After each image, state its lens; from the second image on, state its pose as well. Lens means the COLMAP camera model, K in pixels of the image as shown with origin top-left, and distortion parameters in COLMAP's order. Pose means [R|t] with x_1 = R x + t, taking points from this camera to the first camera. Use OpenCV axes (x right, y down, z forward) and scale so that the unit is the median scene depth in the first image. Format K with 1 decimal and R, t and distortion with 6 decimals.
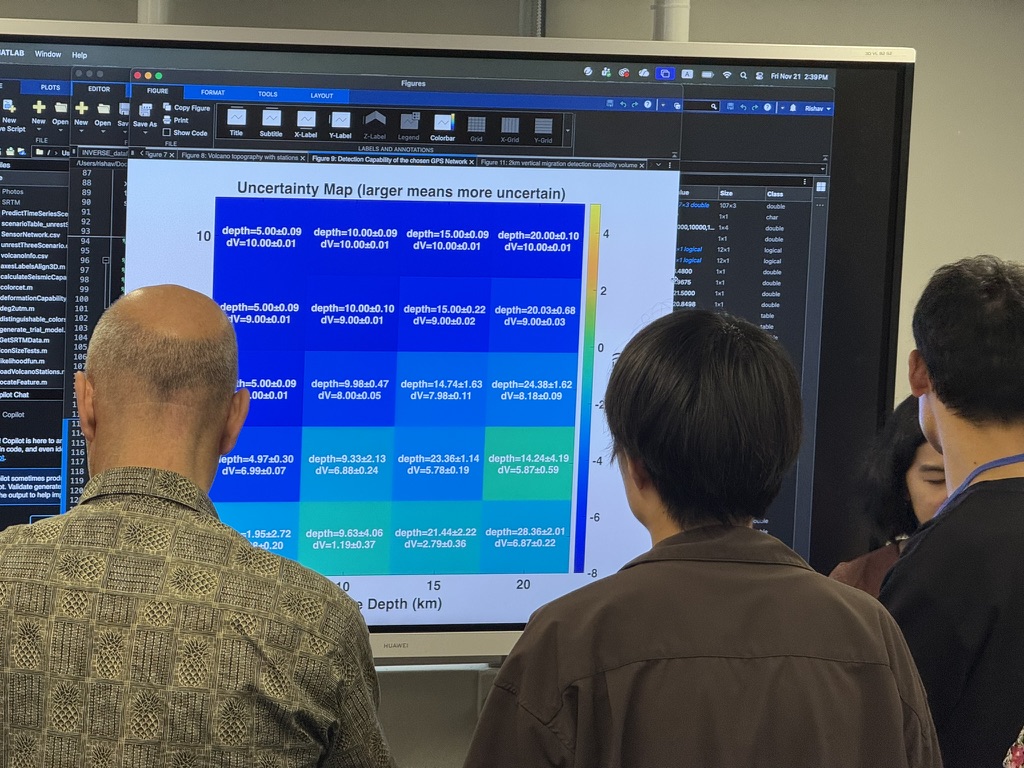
lens RADIAL K [[3599.4, 0, 512.0], [0, 3599.4, 384.0], [0, 0, 1]] dist [-0.558475, 13.837608]
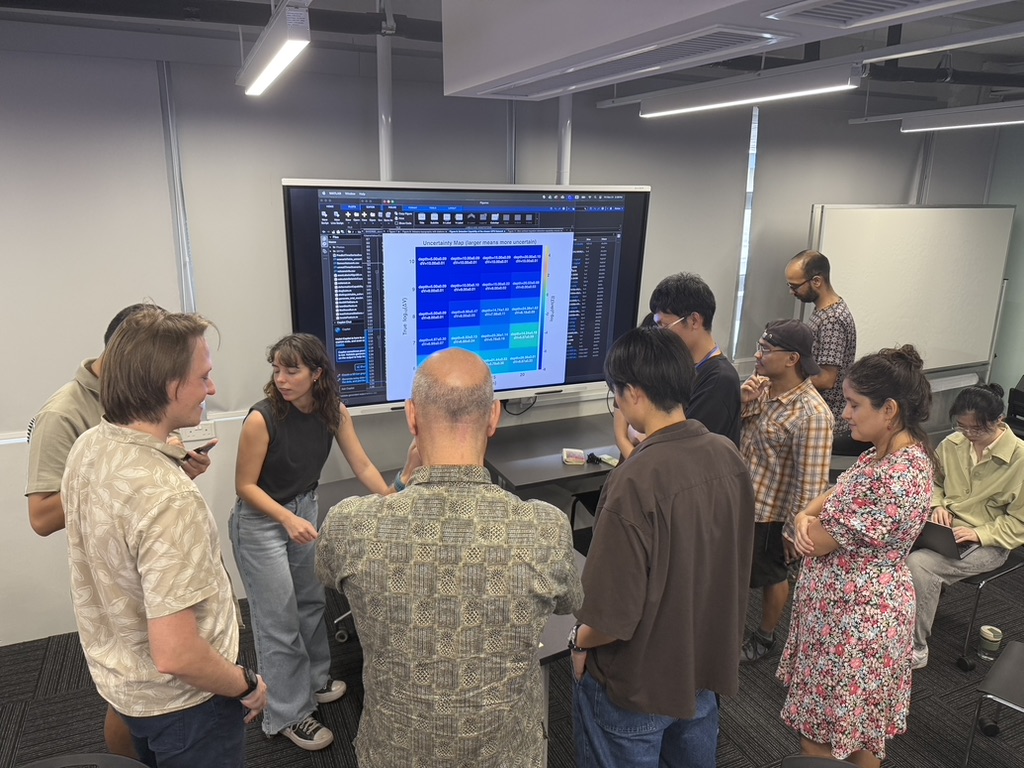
lens RADIAL K [[727.8, 0, 511.8], [0, 727.8, 411.0], [0, 0, 1]] dist [0.001343, -0.001010]
pose [[0.994134, -0.043670, 0.098950, -0.069297], [0.021461, 0.976319, 0.215269, -0.047508], [-0.106007, -0.211883, 0.971529, 0.418487]]
